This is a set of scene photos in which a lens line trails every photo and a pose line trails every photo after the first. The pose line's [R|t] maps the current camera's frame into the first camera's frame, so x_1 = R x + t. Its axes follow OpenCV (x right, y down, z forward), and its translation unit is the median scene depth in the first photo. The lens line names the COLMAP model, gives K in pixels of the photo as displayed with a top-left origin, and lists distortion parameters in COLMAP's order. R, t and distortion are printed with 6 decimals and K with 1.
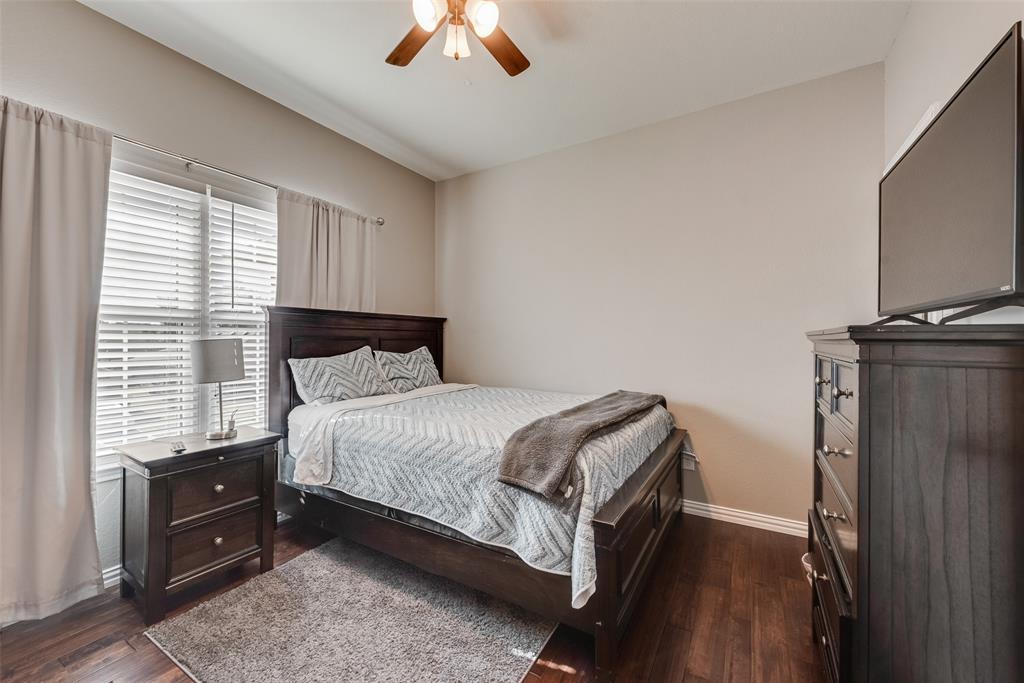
lens RADIAL K [[398.1, 0, 513.5], [0, 398.1, 339.8], [0, 0, 1]] dist [0.002989, -0.000093]
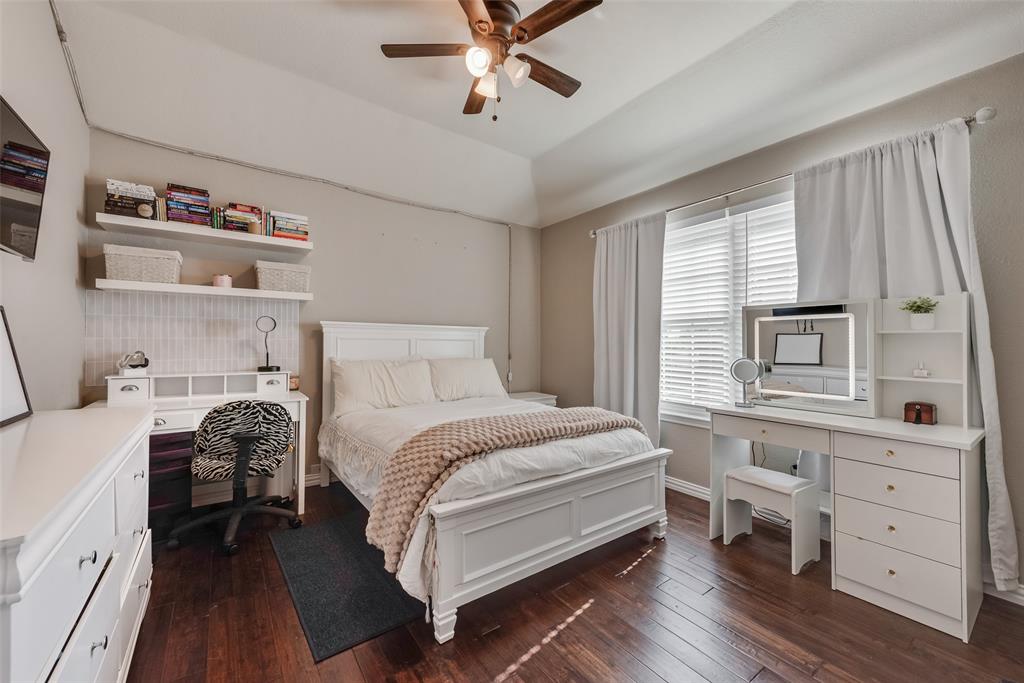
lens RADIAL K [[398.1, 0, 511.4], [0, 398.1, 339.7], [0, 0, 1]] dist [0.002989, -0.000093]
pose [[-0.386059, -0.008725, -0.922433, 0.638687], [0.001657, 0.999947, -0.010152, 0.026591], [0.922472, -0.005447, -0.386025, 0.916952]]
